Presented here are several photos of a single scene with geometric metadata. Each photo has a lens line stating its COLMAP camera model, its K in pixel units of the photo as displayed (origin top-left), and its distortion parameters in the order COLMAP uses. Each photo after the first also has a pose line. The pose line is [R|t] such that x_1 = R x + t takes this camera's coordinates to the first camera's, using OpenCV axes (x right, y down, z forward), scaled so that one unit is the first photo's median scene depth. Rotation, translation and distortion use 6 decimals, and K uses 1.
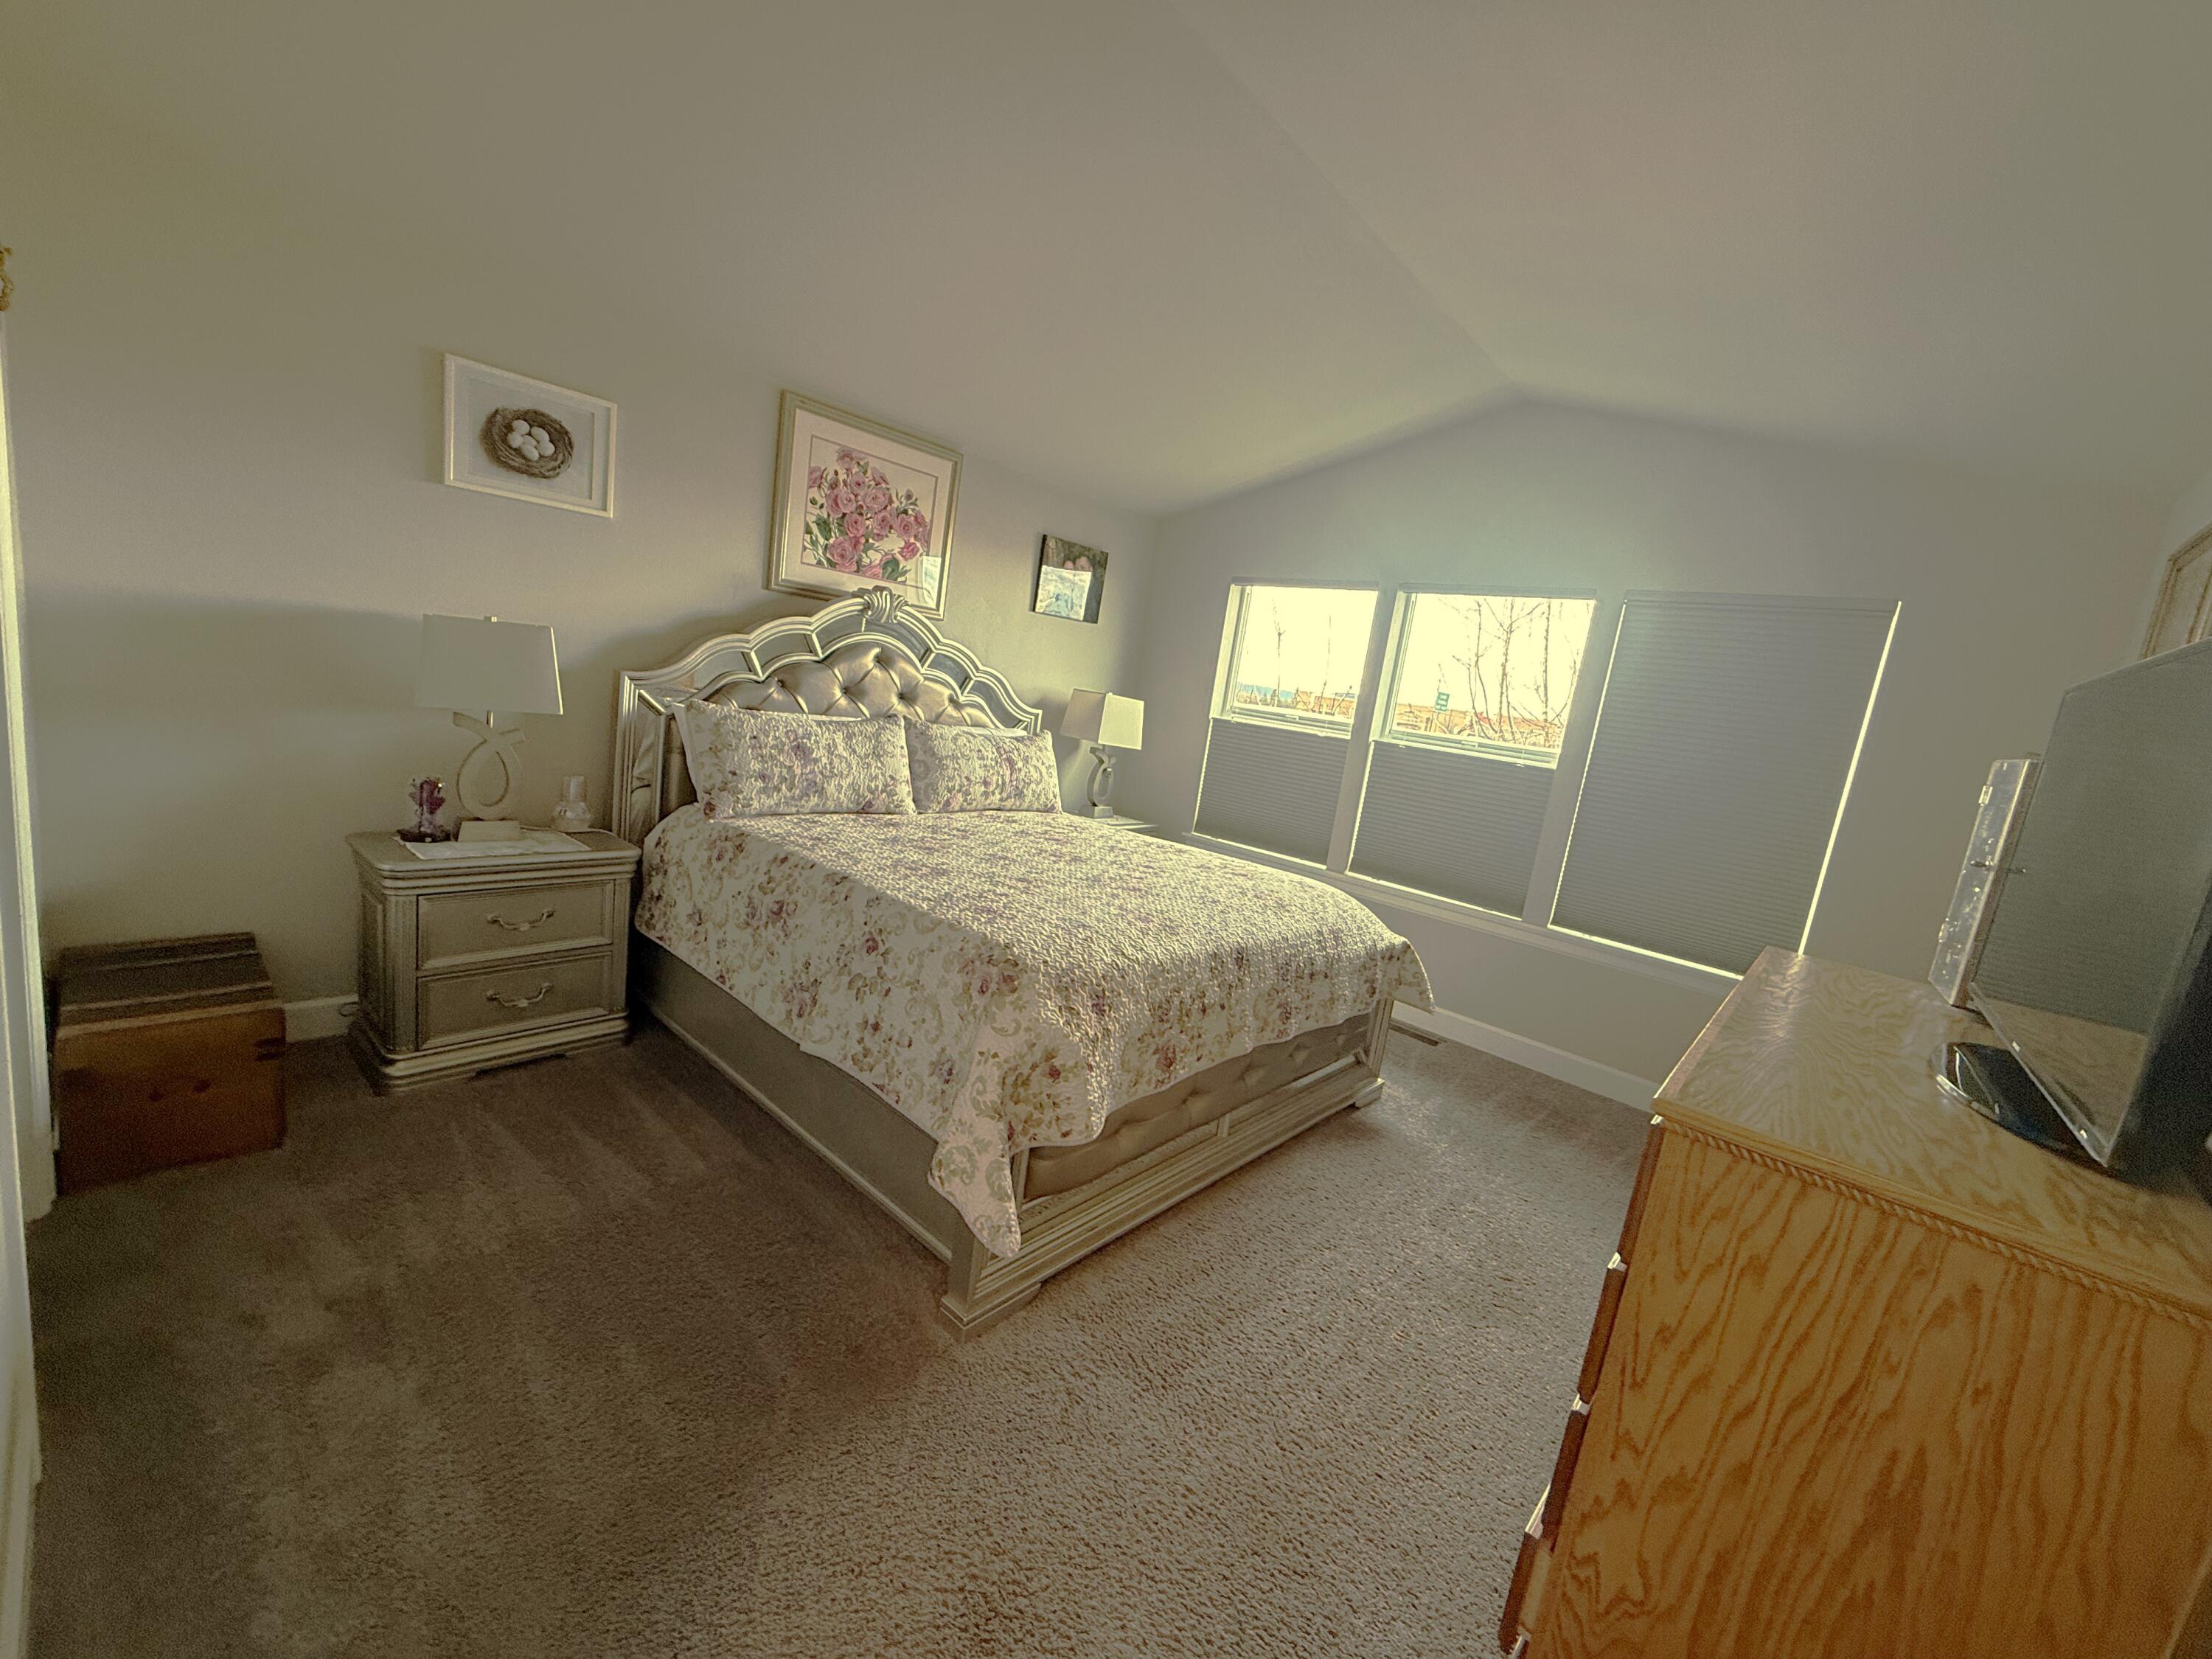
lens RADIAL K [[868.4, 0, 1109.5], [0, 868.4, 821.8], [0, 0, 1]] dist [0.002614, 0.000011]
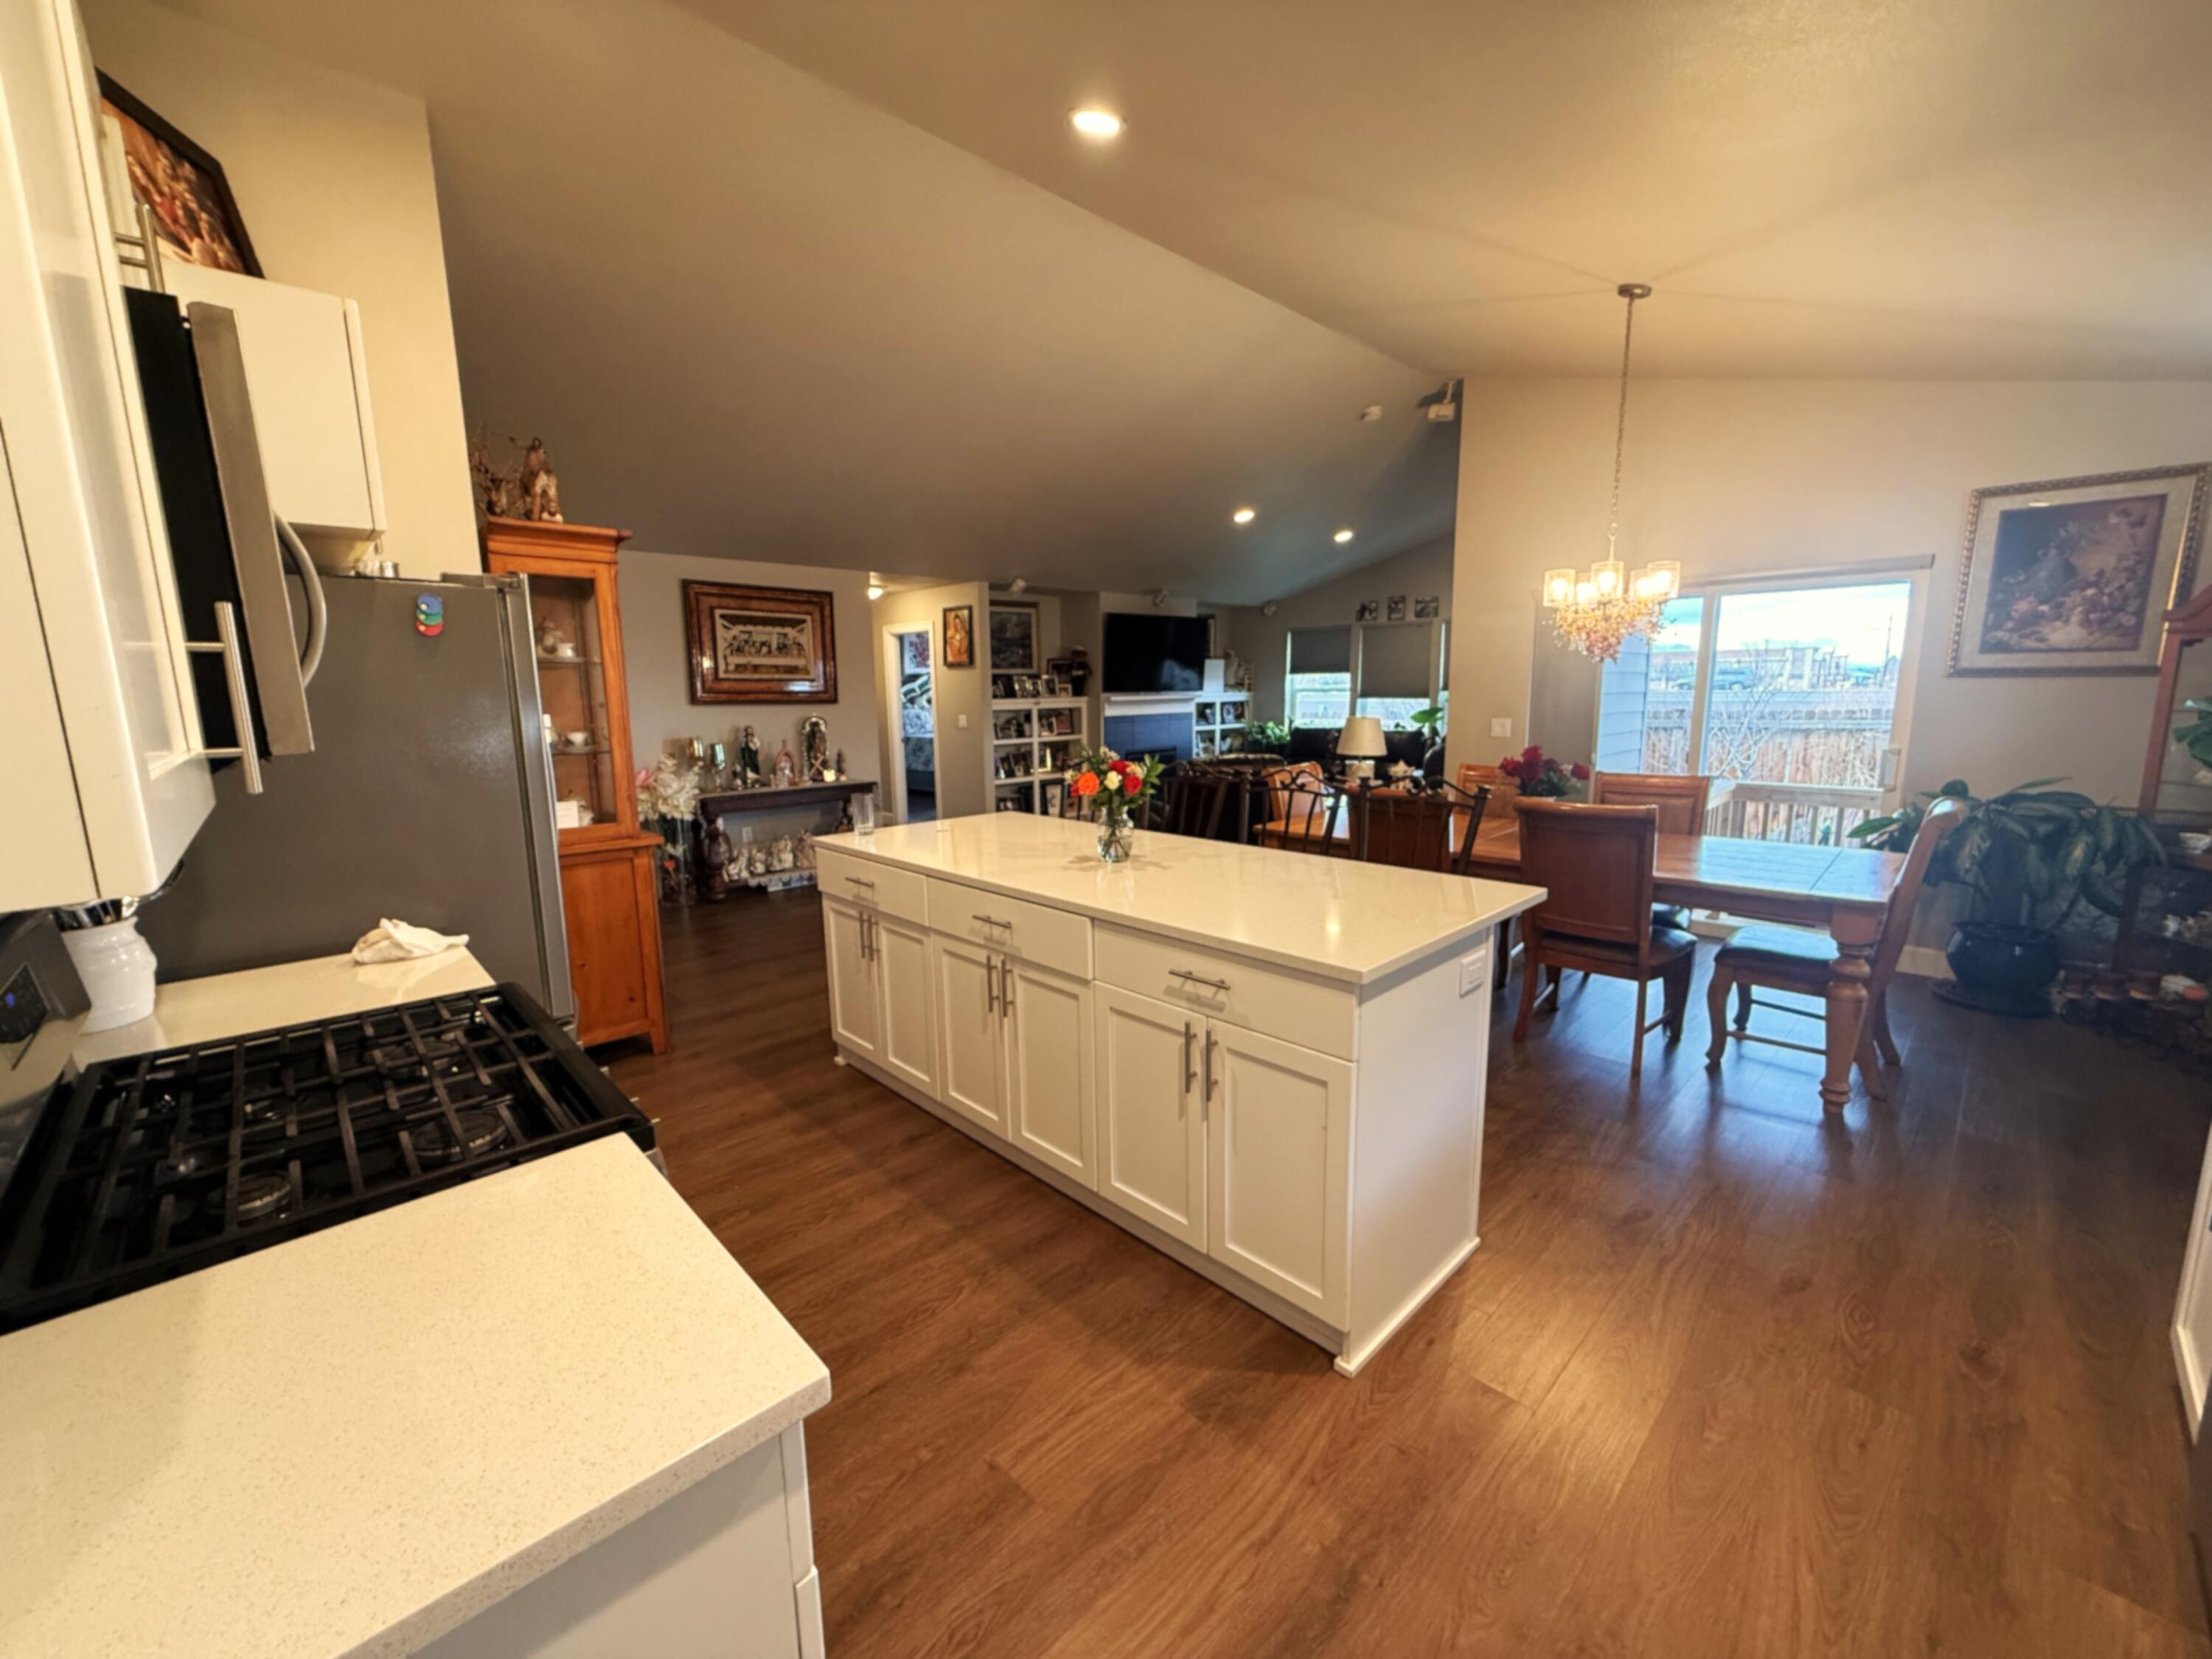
lens RADIAL K [[868.4, 0, 1098.9], [0, 868.4, 830.2], [0, 0, 1]] dist [0.002614, 0.000011]
pose [[0.983988, -0.142448, -0.107130, 0.691744], [0.140274, 0.989728, -0.027602, 0.565052], [0.109962, 0.012132, 0.993862, -2.442609]]
